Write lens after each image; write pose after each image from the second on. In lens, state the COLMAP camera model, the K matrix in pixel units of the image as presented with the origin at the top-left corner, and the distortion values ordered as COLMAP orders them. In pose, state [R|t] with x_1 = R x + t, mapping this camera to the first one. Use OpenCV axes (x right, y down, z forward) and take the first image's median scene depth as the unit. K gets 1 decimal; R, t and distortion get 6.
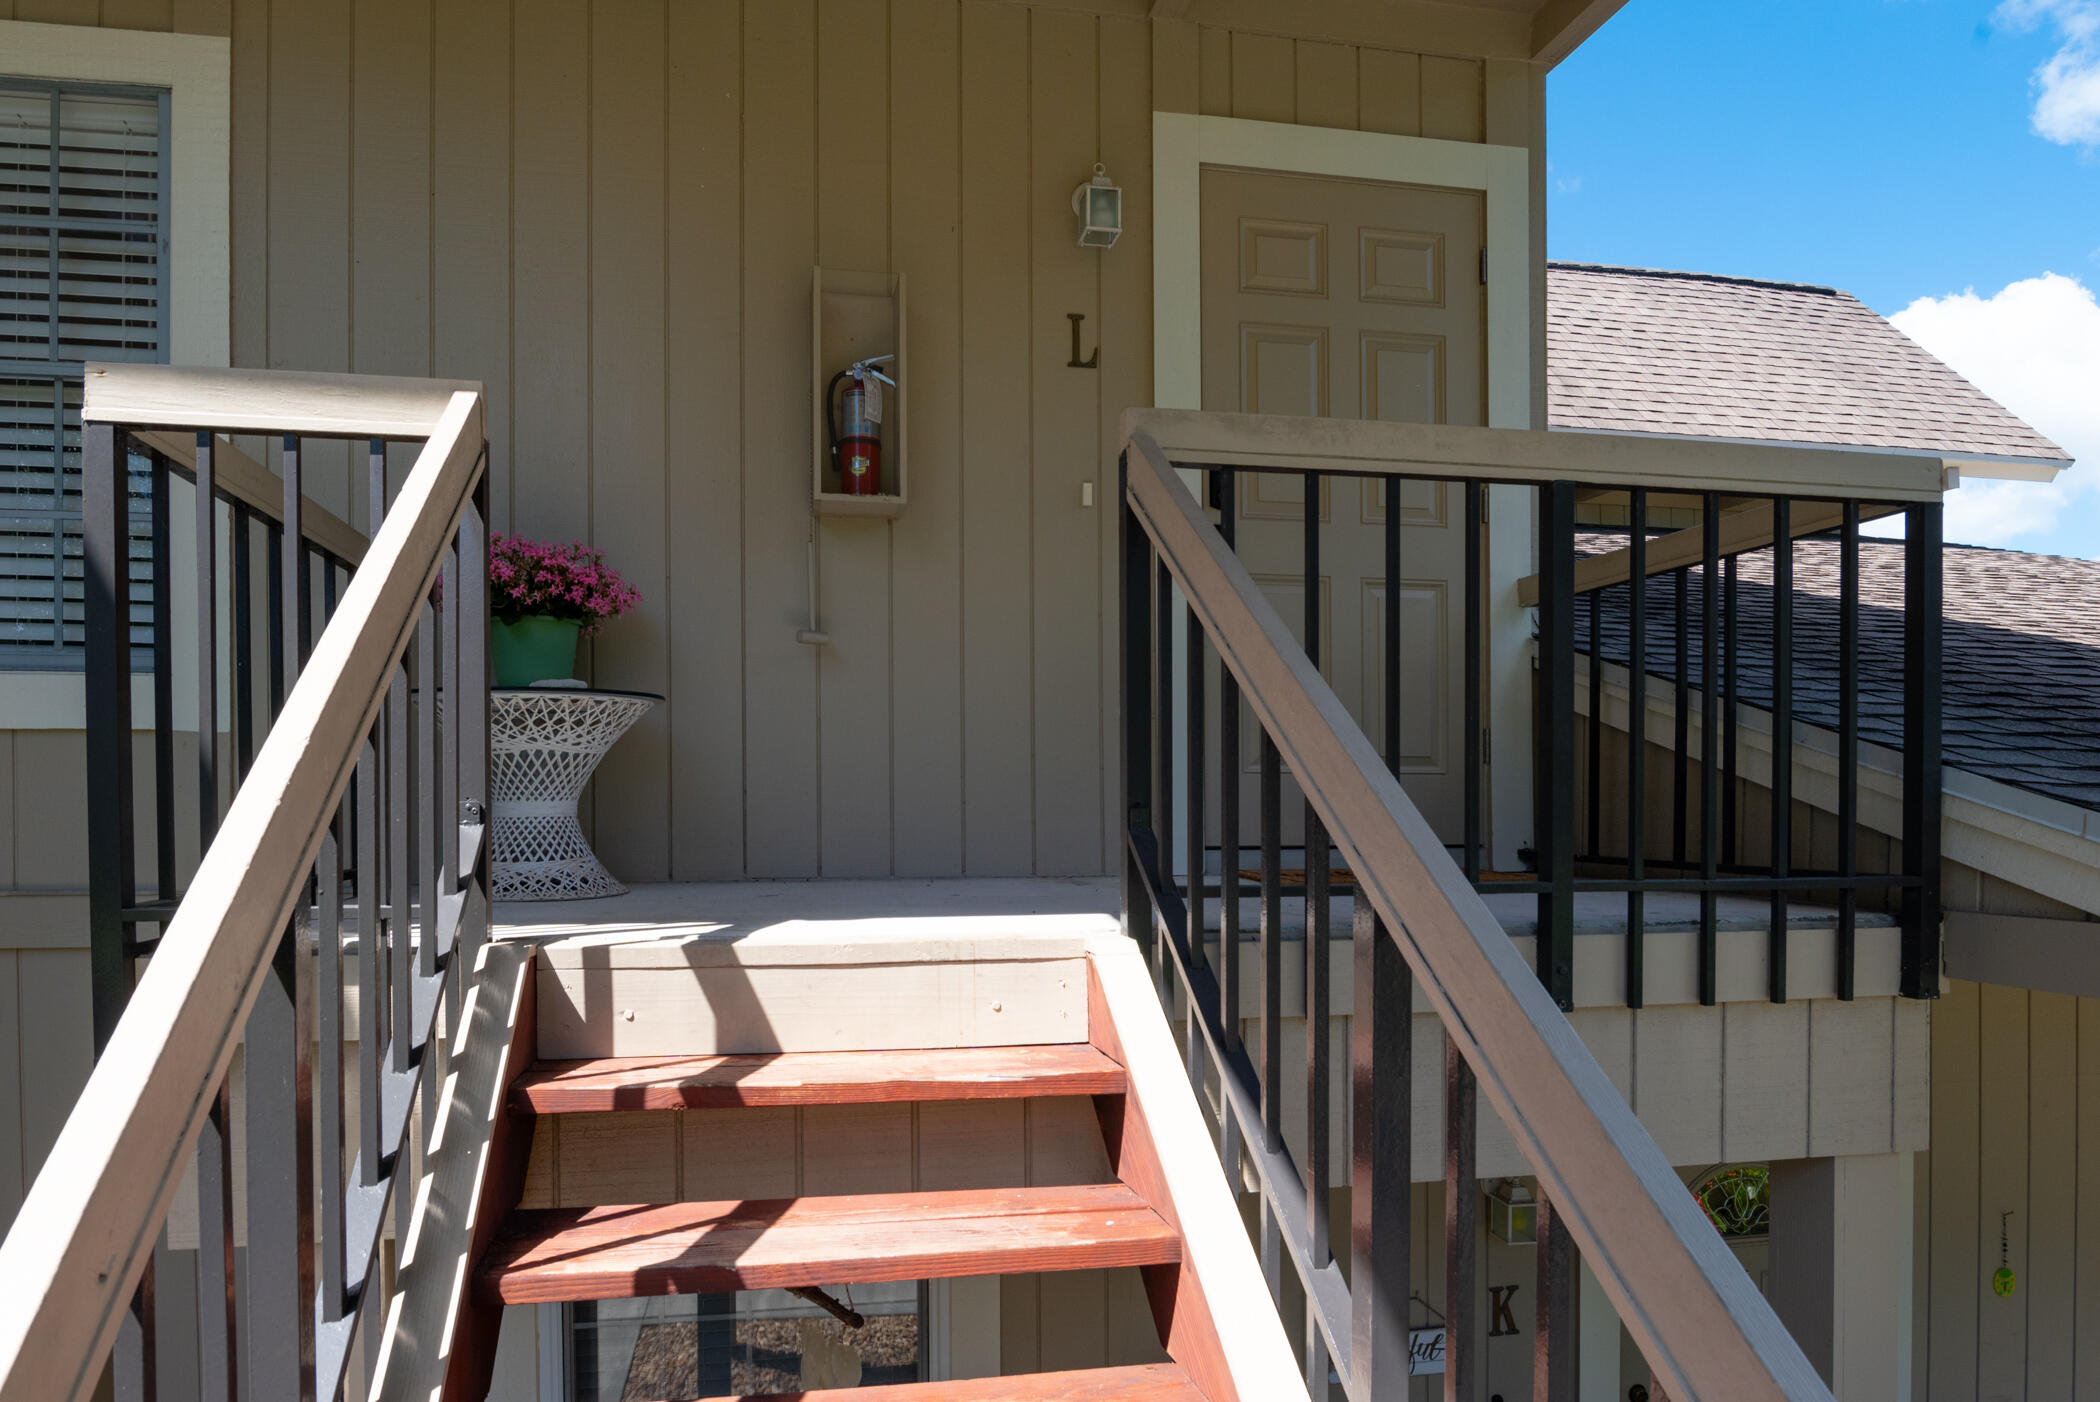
lens RADIAL K [[1214.4, 0, 1055.2], [0, 1214.4, 753.6], [0, 0, 1]] dist [-0.014540, 0.001290]
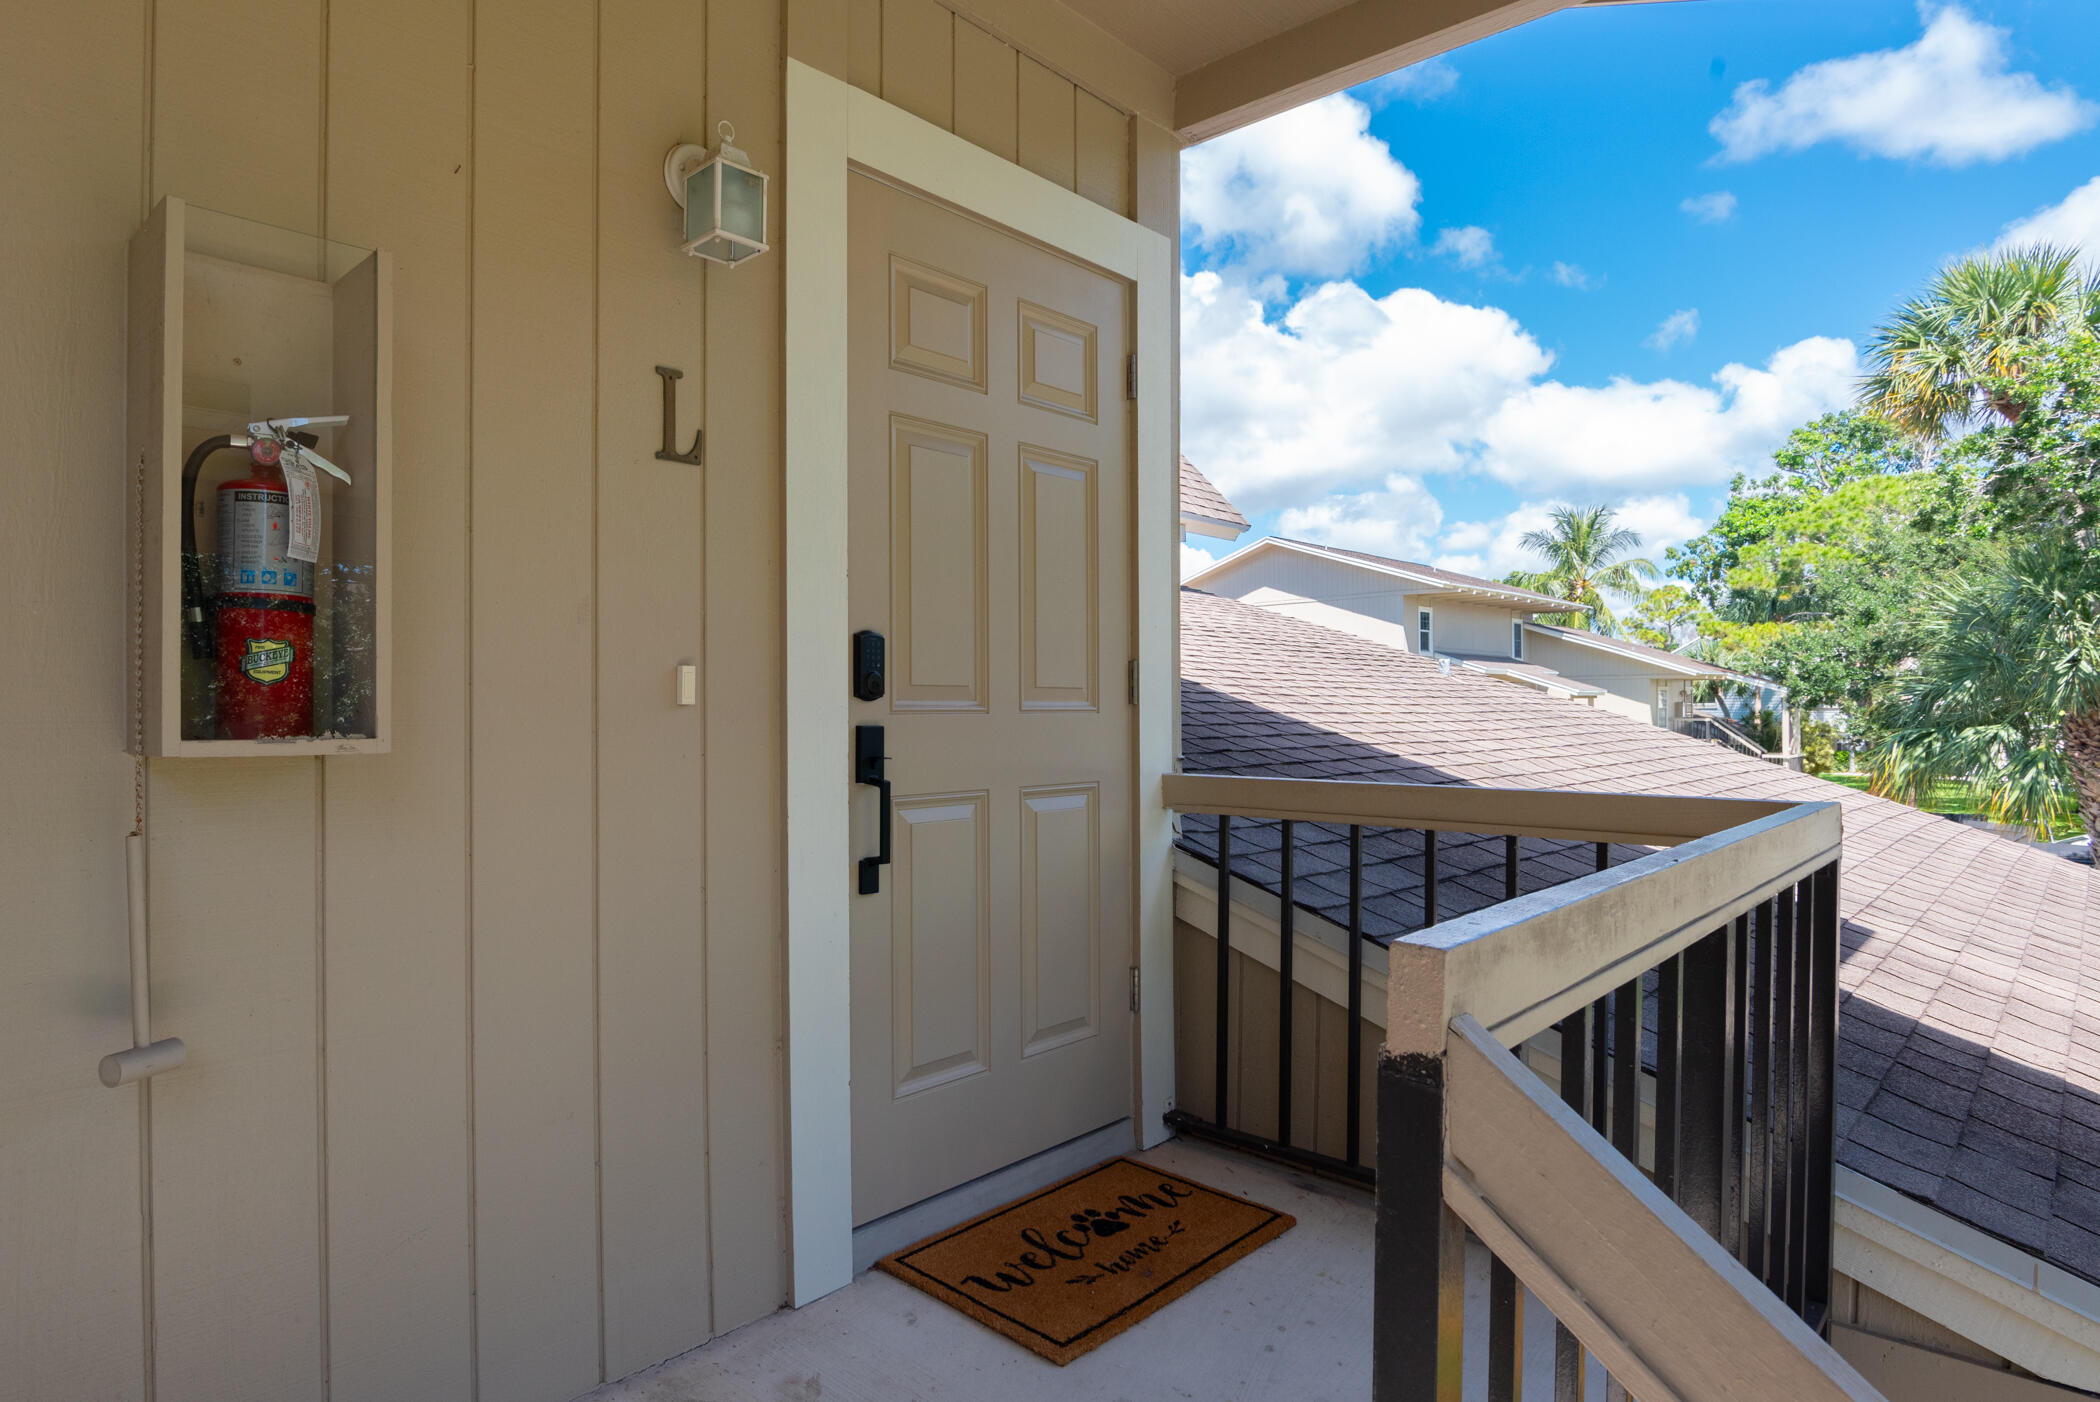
lens RADIAL K [[1214.4, 0, 1055.2], [0, 1214.4, 753.6], [0, 0, 1]] dist [-0.014540, 0.001290]
pose [[0.839338, 0.018840, 0.543284, -0.143785], [-0.031095, 0.999427, 0.013381, -0.197096], [-0.542721, -0.028125, 0.839442, 0.419381]]
